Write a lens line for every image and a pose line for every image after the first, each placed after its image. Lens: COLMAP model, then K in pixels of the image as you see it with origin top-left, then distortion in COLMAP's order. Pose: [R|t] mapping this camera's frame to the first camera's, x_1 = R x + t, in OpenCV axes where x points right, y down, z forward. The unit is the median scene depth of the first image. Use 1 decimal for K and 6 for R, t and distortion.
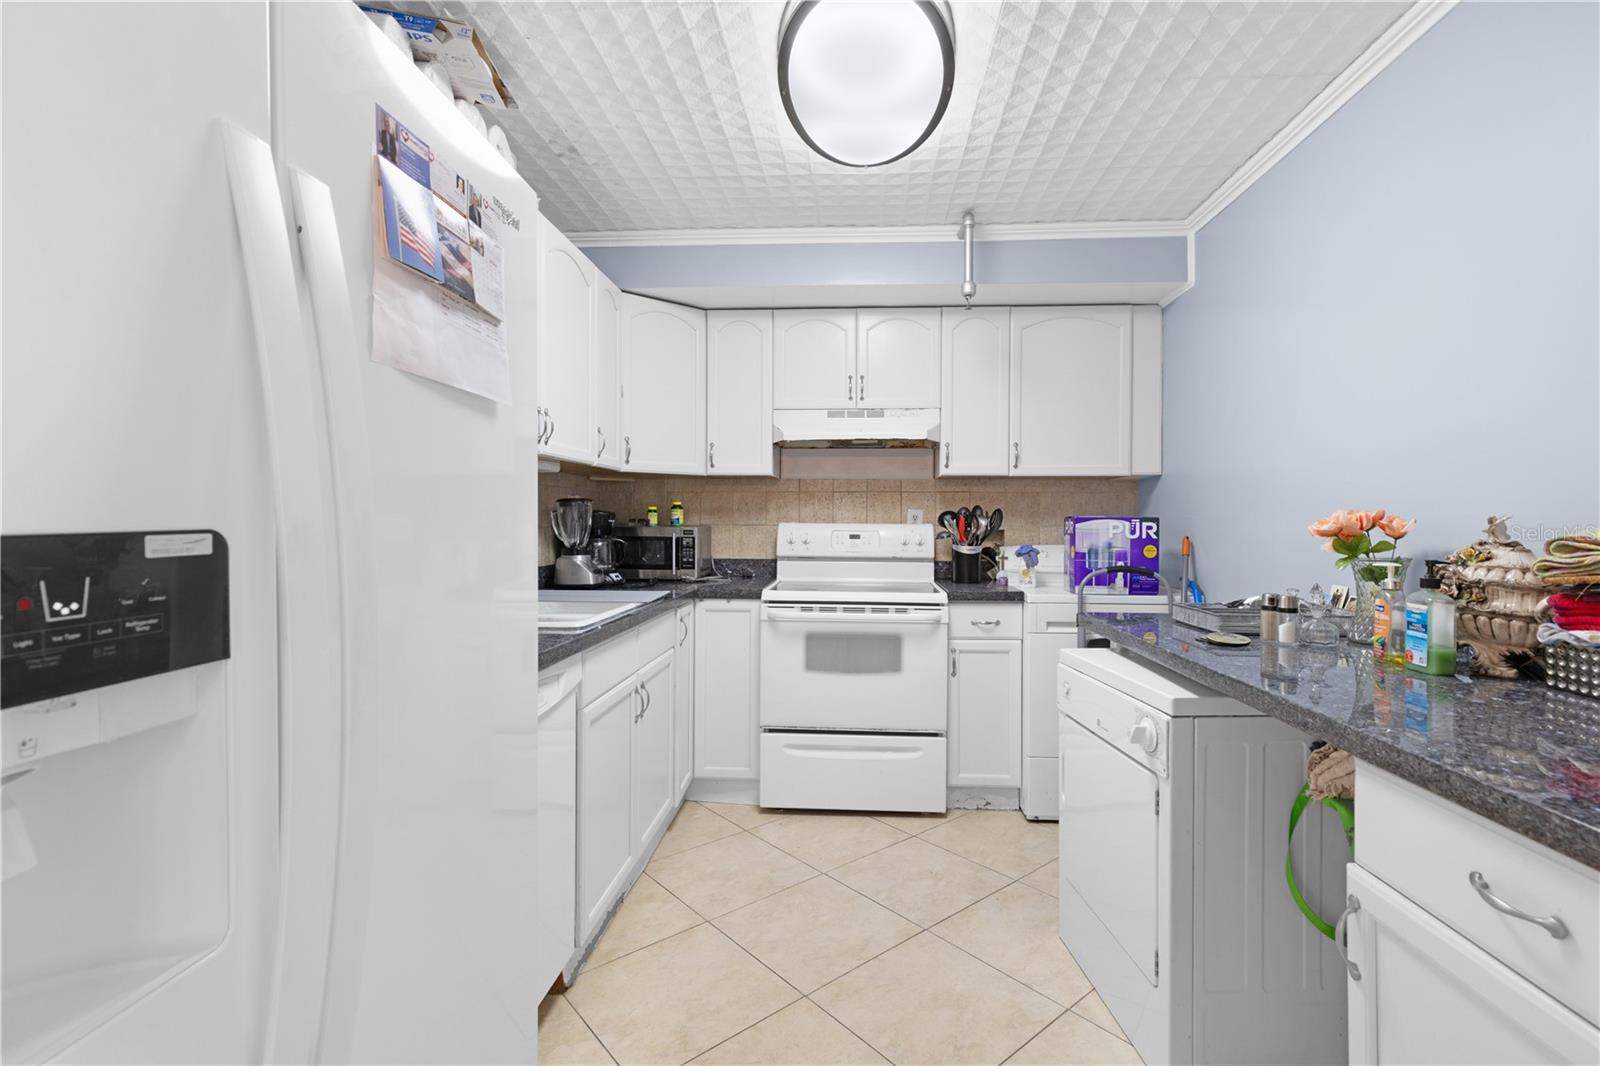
lens RADIAL K [[744.8, 0, 807.1], [0, 744.8, 530.5], [0, 0, 1]] dist [-0.005393, 0.000906]
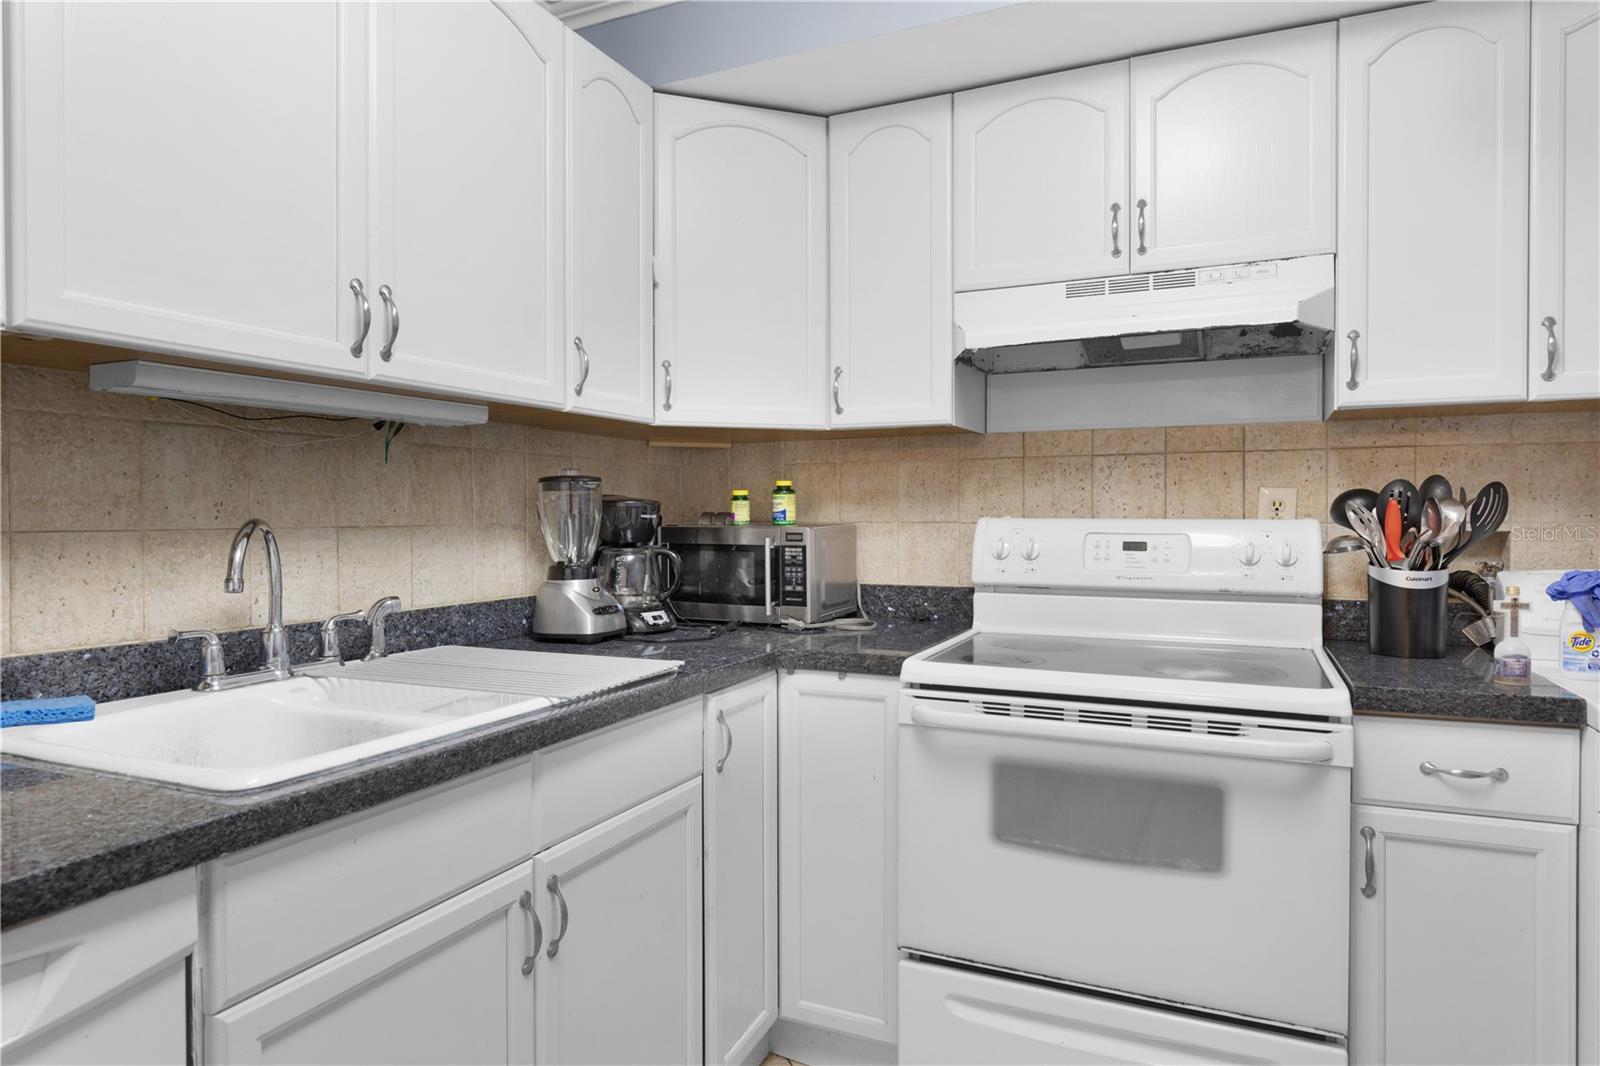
lens RADIAL K [[917.3, 0, 792.8], [0, 917.3, 528.3], [0, 0, 1]] dist [-0.008029, -0.000308]
pose [[0.928543, -0.000941, -0.371224, 0.083325], [0.001467, 0.999998, 0.001133, -0.004438], [0.371222, -0.001596, 0.928543, 0.388772]]
